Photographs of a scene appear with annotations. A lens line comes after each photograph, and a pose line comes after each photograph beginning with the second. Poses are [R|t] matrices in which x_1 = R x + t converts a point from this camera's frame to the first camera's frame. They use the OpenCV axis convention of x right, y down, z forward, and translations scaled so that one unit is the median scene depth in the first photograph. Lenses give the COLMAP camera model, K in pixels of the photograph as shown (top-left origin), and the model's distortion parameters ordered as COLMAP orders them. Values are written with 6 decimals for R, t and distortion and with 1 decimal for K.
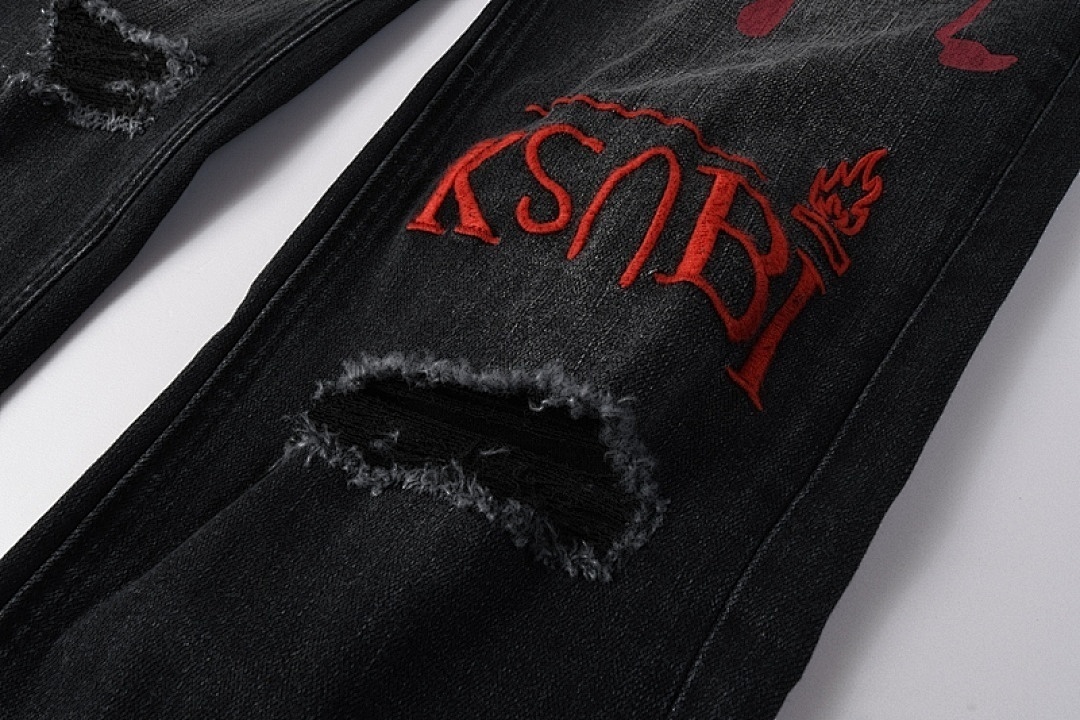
lens RADIAL K [[906.2, 0, 540.0], [0, 906.2, 360.0], [0, 0, 1]] dist [-0.024796, -0.007627]
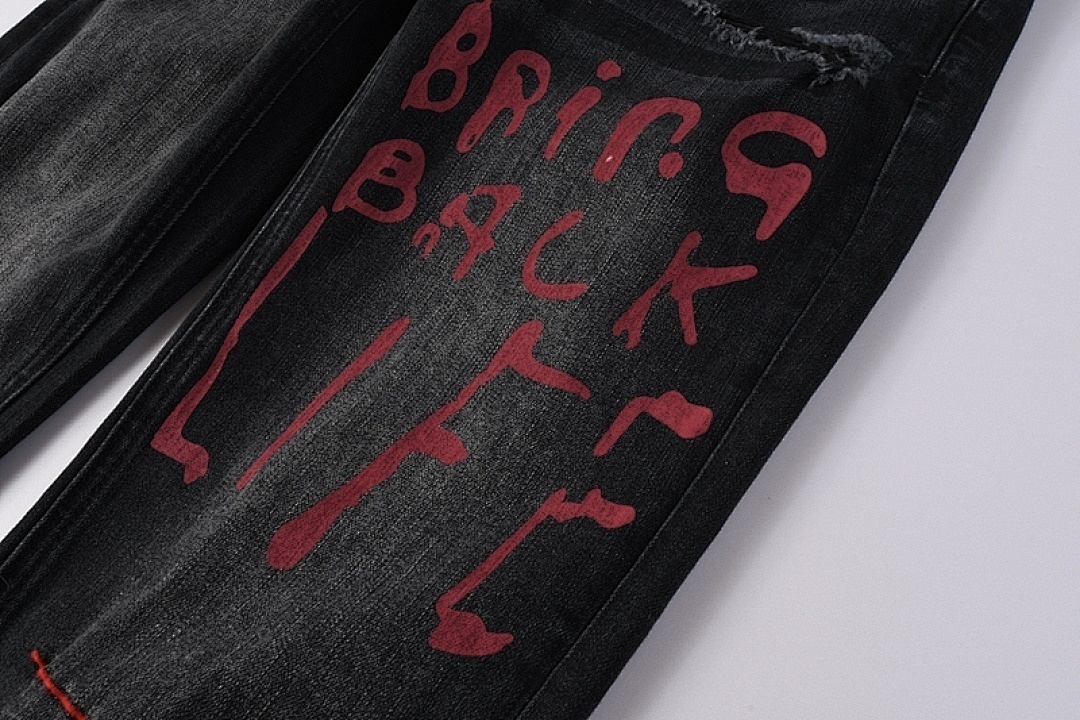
lens RADIAL K [[906.2, 0, 540.0], [0, 906.2, 360.0], [0, 0, 1]] dist [-0.024796, -0.007627]
pose [[0.999600, 0.028269, 0.000787, 0.623863], [-0.028272, 0.999594, 0.003423, -0.725289], [-0.000690, -0.003444, 0.999994, 0.022276]]
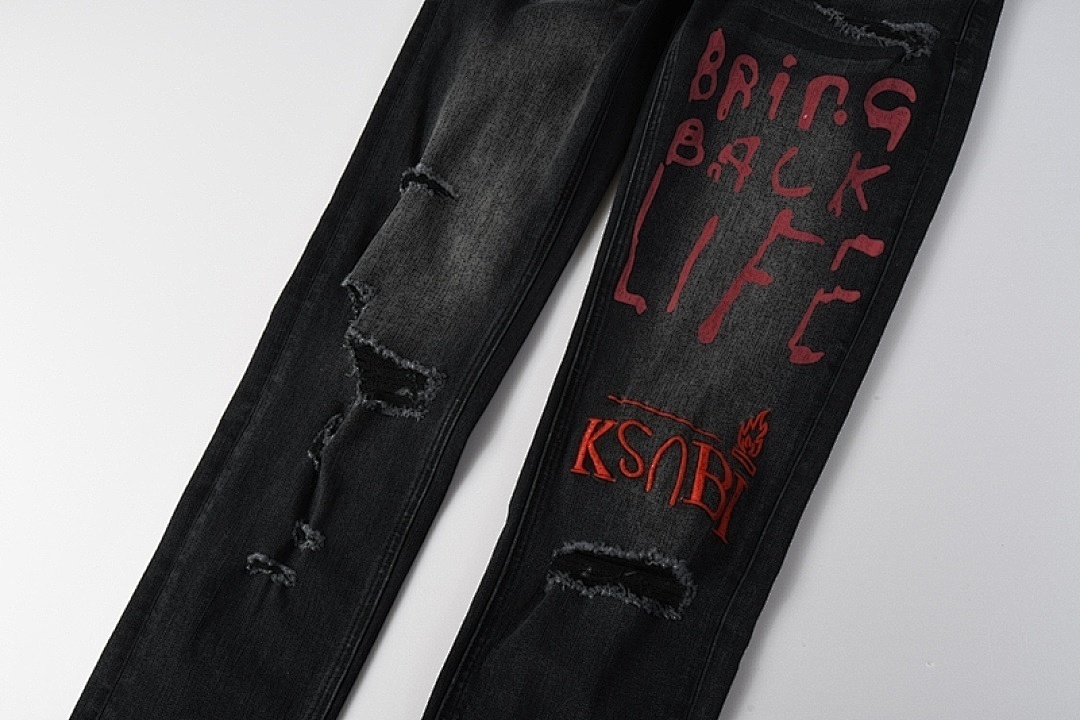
lens RADIAL K [[906.2, 0, 540.0], [0, 906.2, 360.0], [0, 0, 1]] dist [-0.024796, -0.007627]
pose [[0.989975, -0.128931, 0.057671, -0.347921], [0.115400, 0.973779, 0.196056, -0.958851], [-0.081436, -0.187435, 0.978895, -1.324662]]
